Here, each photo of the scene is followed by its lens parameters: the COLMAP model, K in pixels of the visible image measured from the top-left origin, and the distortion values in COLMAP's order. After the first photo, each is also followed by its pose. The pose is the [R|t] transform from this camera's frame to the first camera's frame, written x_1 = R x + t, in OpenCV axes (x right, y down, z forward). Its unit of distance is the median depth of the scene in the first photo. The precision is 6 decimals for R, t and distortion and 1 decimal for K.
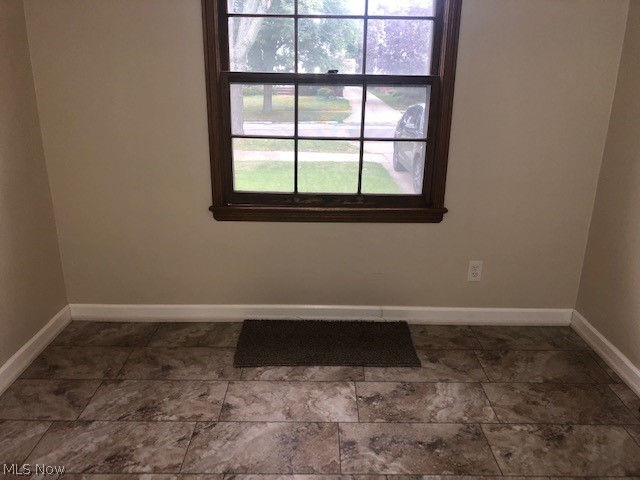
lens RADIAL K [[580.4, 0, 320.0], [0, 580.4, 228.9], [0, 0, 1]] dist [0.010057, 0.139028]
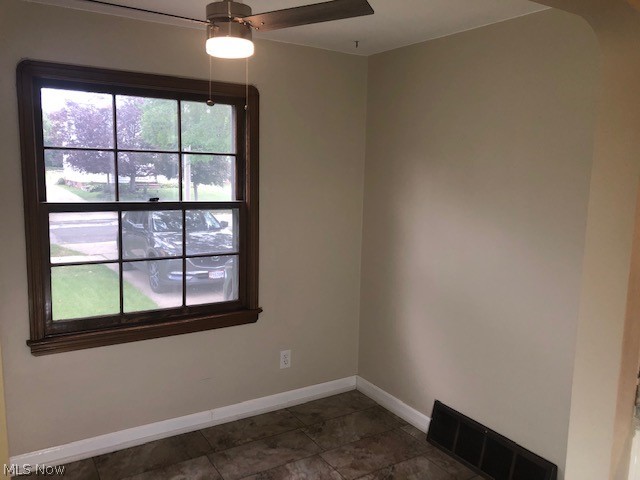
lens RADIAL K [[524.9, 0, 315.9], [0, 524.9, 236.3], [0, 0, 1]] dist [0.117302, -0.208123]
pose [[0.857592, -0.062062, 0.510572, -0.225330], [0.157519, 0.976684, -0.145861, -0.005460], [-0.489616, 0.205514, 0.847373, 0.011649]]
